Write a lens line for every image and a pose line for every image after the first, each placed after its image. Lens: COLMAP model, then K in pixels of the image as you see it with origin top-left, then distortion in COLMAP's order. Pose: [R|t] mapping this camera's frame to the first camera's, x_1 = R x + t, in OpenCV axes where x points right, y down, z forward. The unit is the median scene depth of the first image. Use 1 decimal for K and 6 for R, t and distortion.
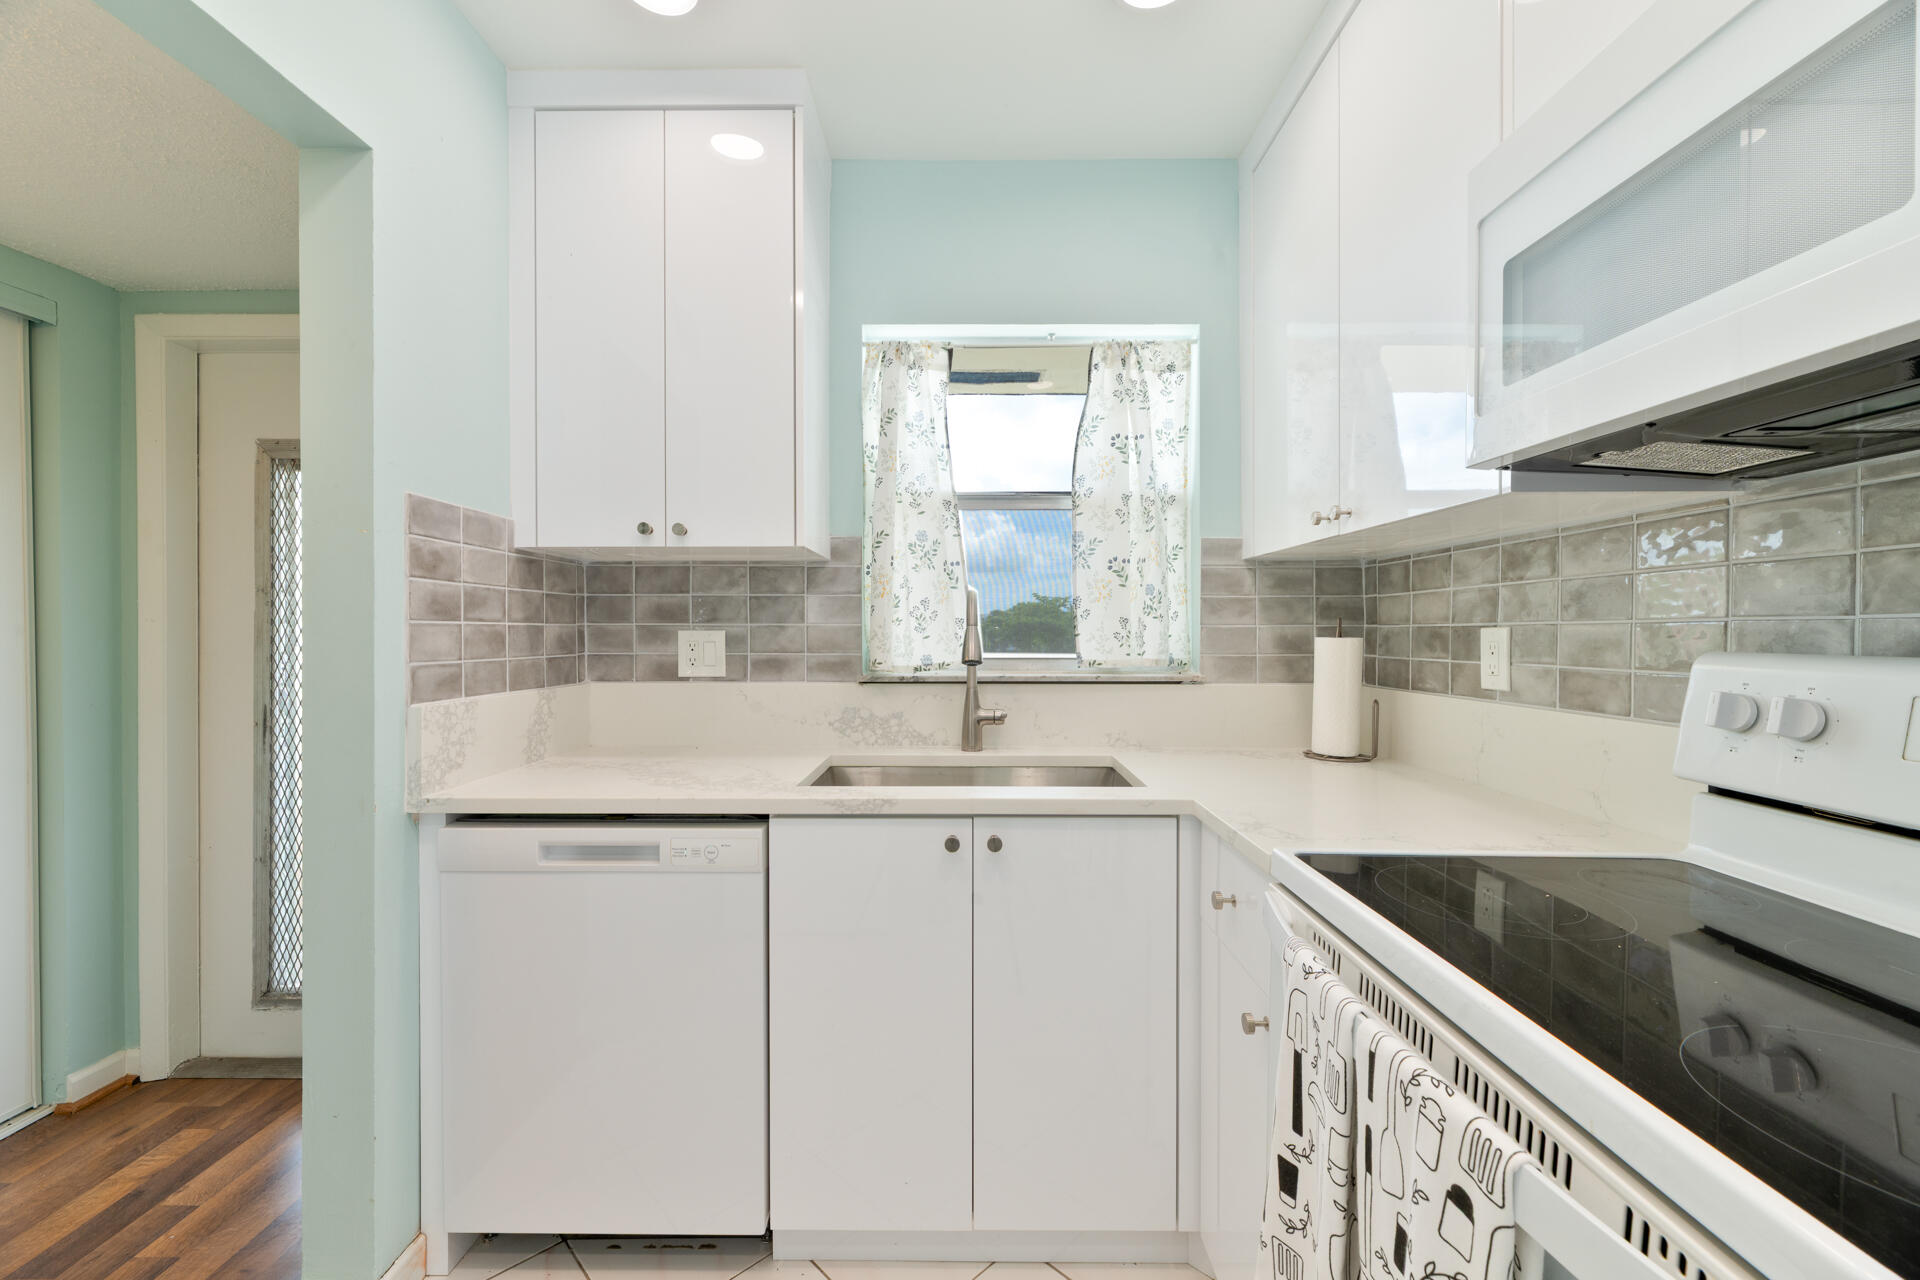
lens RADIAL K [[766.1, 0, 960.0], [0, 766.1, 640.0], [0, 0, 1]] dist [-0.001449, 0.000393]
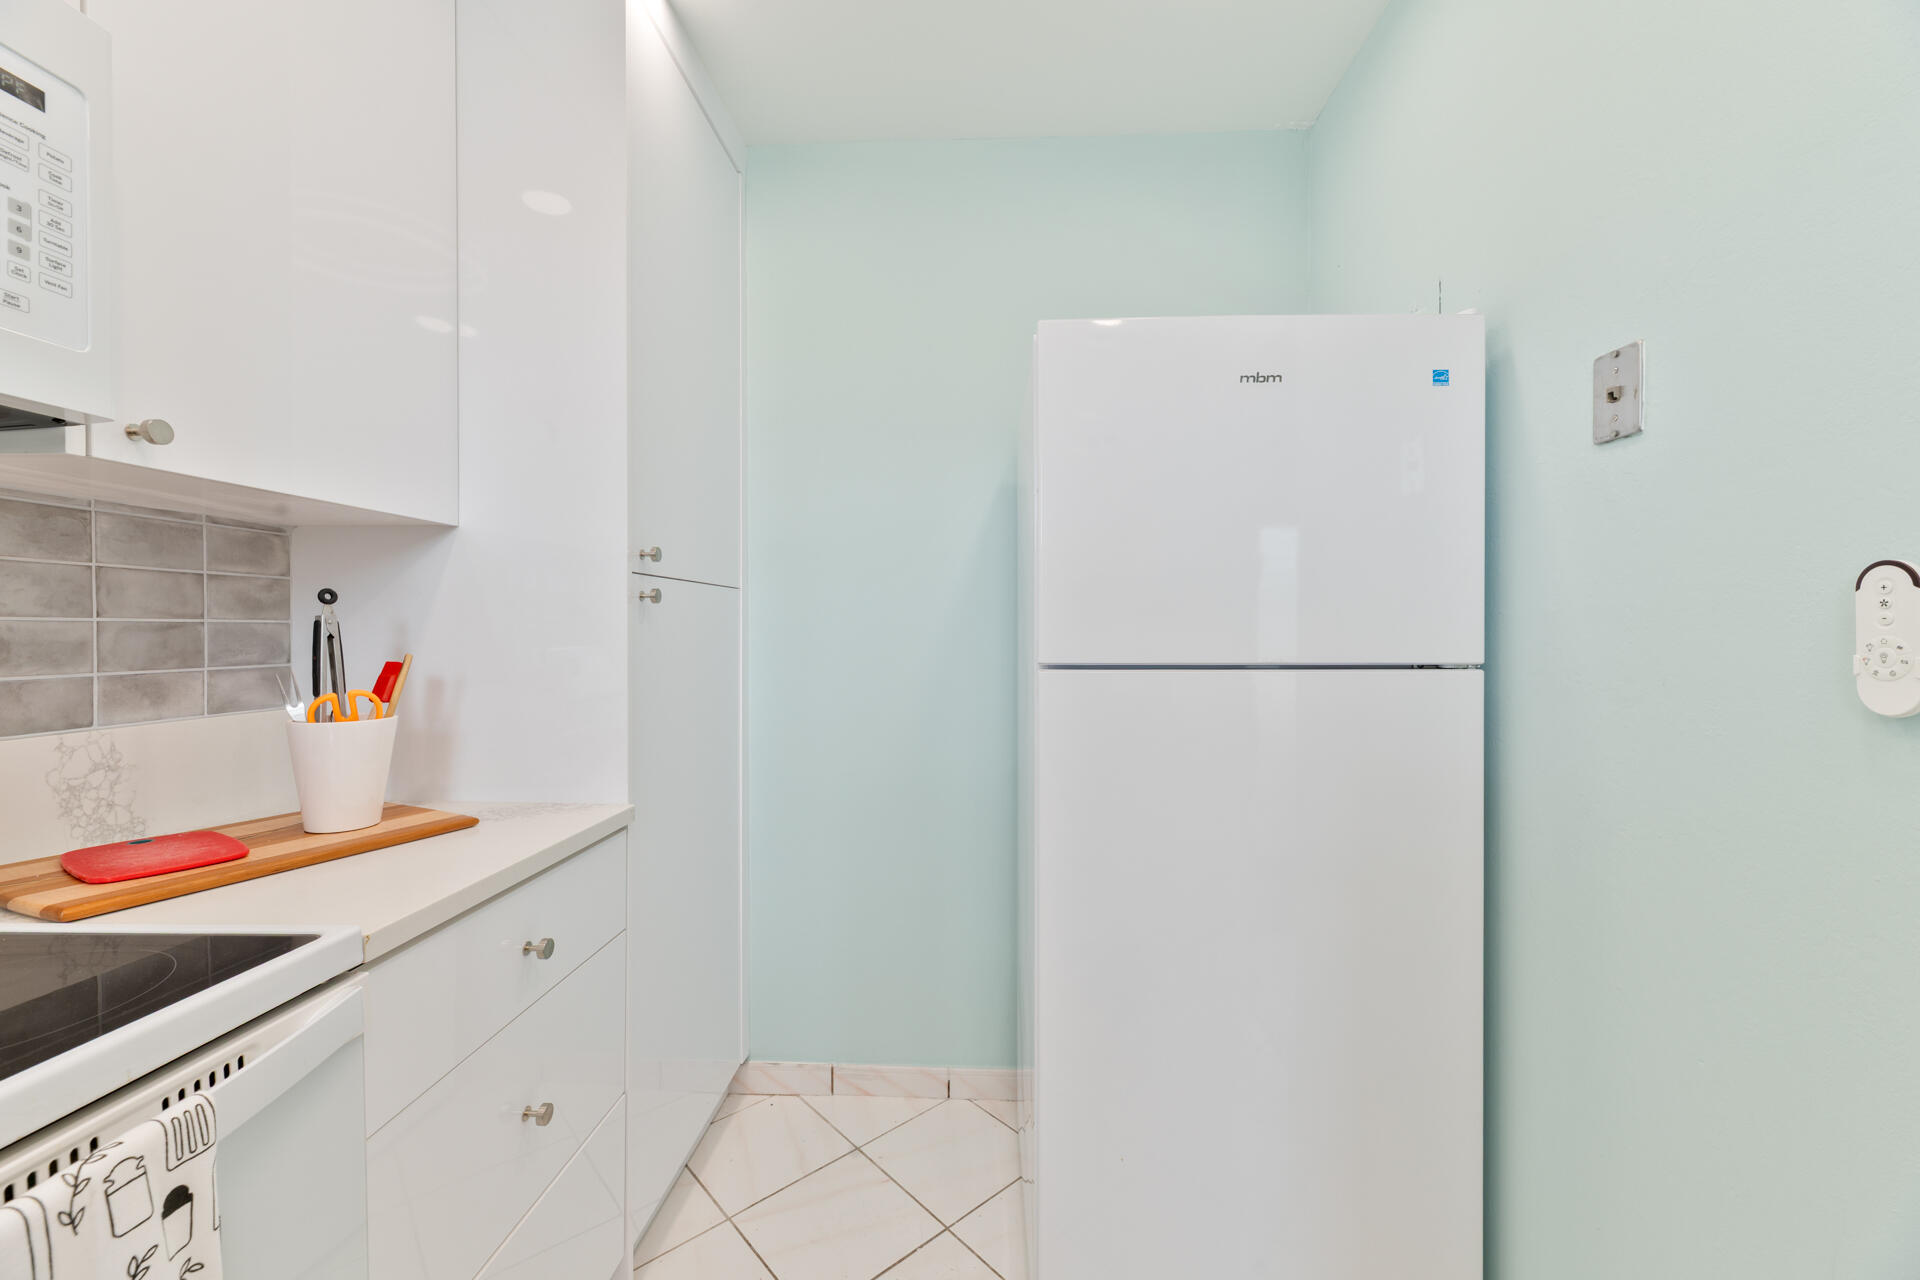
lens RADIAL K [[768.3, 0, 967.7], [0, 768.3, 634.5], [0, 0, 1]] dist [0.000192, 0.000315]
pose [[-0.999406, -0.000555, 0.034461, -0.119784], [0.000054, 0.999844, 0.017675, -0.008009], [-0.034465, 0.017666, -0.999250, 0.552455]]
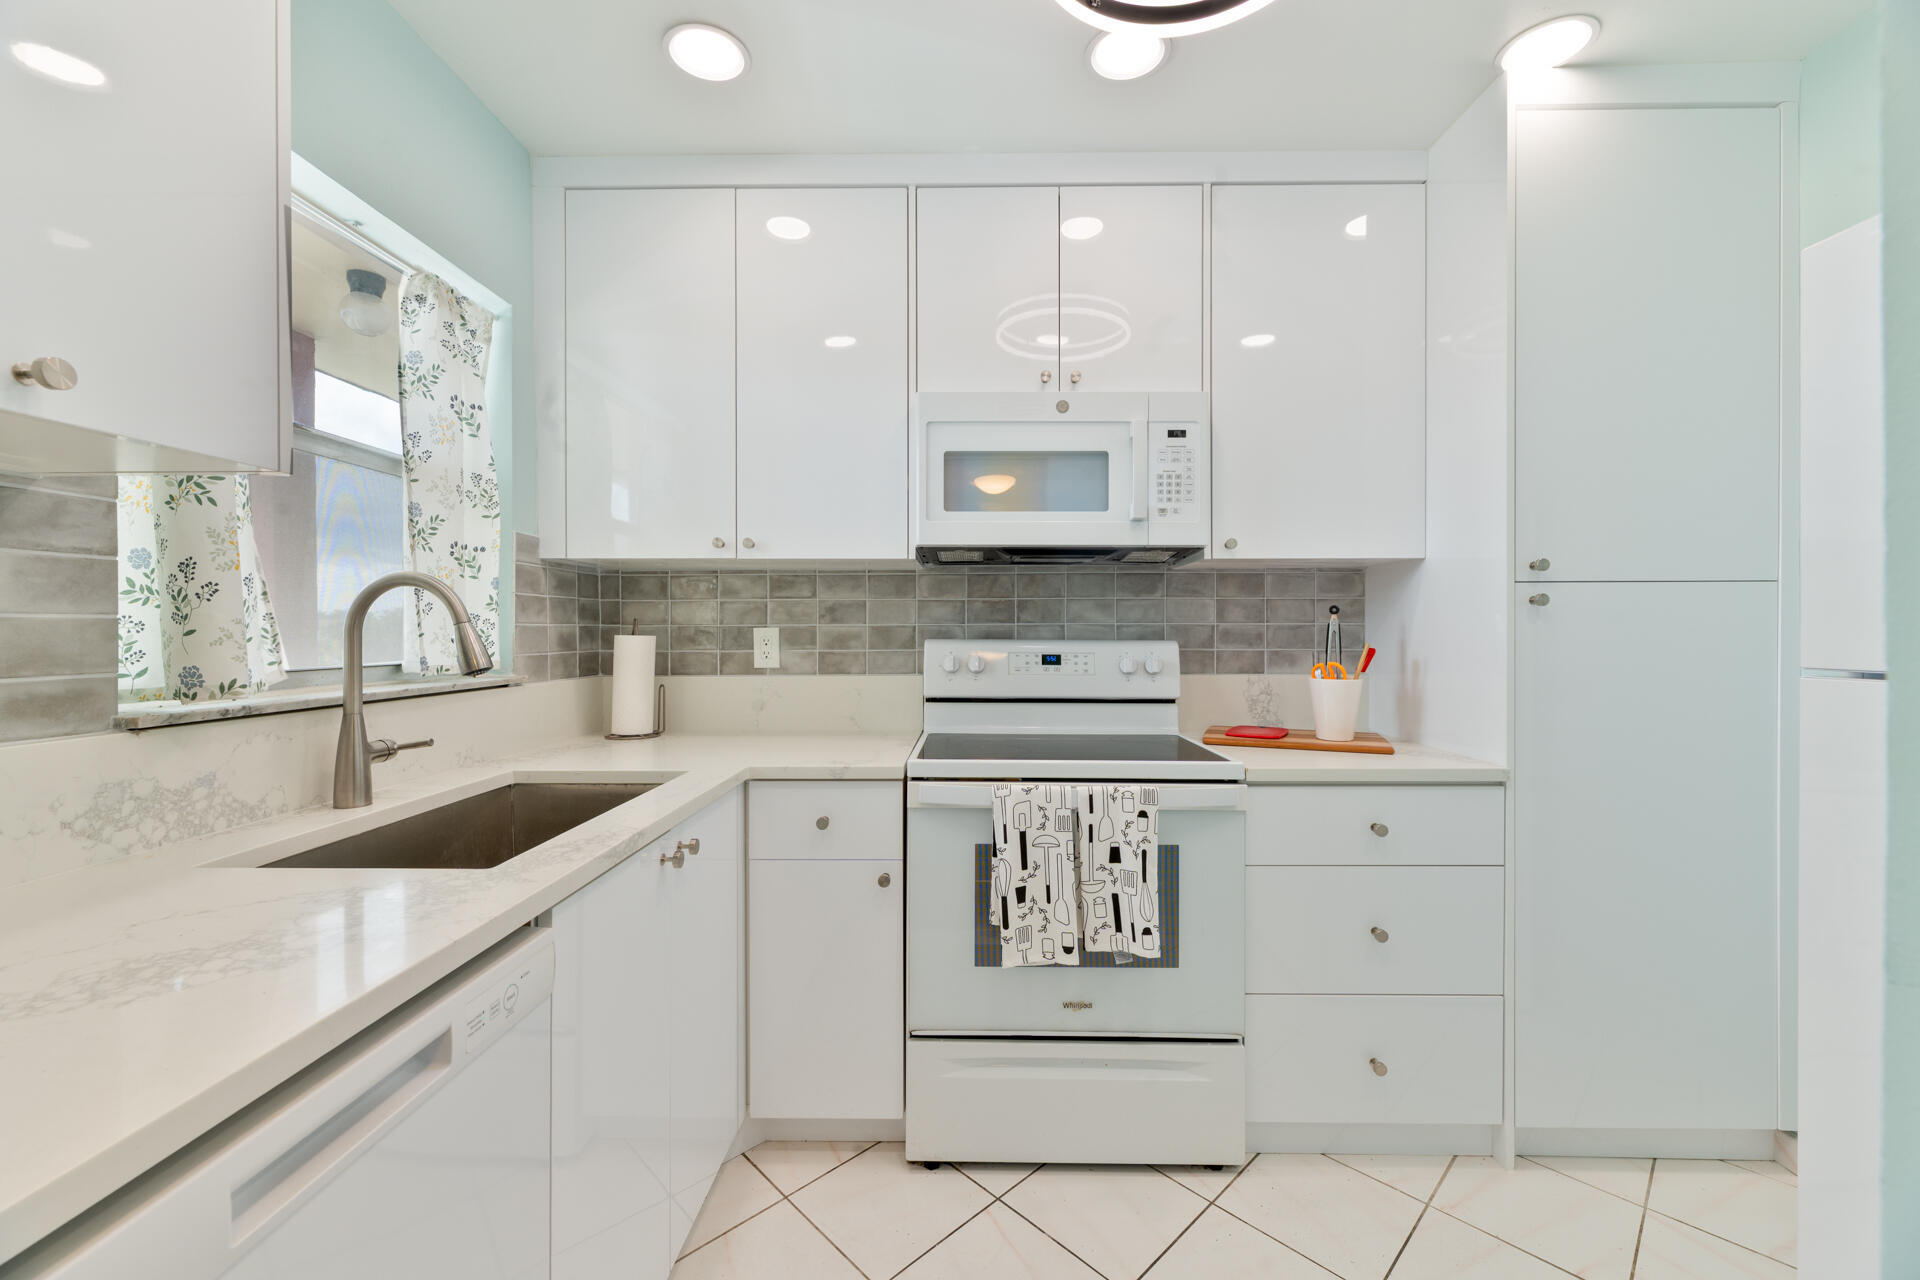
lens RADIAL K [[768.3, 0, 967.7], [0, 768.3, 634.5], [0, 0, 1]] dist [0.000192, 0.000315]
pose [[0.004844, -0.005155, 0.999975, -0.688674], [0.012151, 0.999913, 0.005096, -0.004184], [-0.999914, 0.012126, 0.004907, 0.472958]]
